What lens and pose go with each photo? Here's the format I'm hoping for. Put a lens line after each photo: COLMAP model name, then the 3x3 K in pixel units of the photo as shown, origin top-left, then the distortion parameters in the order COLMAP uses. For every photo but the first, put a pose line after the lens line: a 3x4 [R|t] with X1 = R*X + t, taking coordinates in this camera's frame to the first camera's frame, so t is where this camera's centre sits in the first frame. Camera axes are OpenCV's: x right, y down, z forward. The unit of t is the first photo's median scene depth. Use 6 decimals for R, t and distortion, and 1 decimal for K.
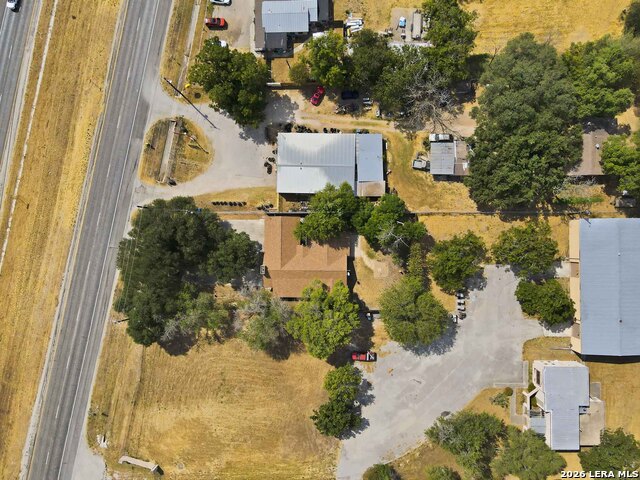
lens RADIAL K [[481.4, 0, 325.1], [0, 481.4, 239.7], [0, 0, 1]] dist [0.004033, 0.007329]
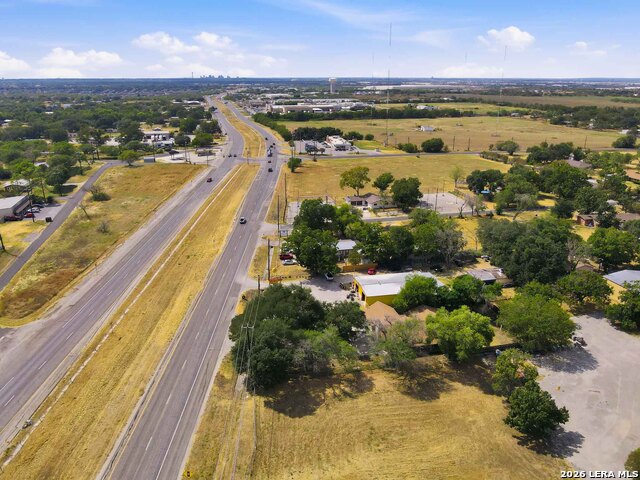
lens RADIAL K [[490.7, 0, 320.0], [0, 490.7, 240.0], [0, 0, 1]] dist [-0.021499, 0.006738]
pose [[0.973701, -0.032508, 0.225499, -0.444918], [0.224495, 0.305614, -0.925312, 0.872272], [-0.038836, 0.951601, 0.304874, 0.503215]]
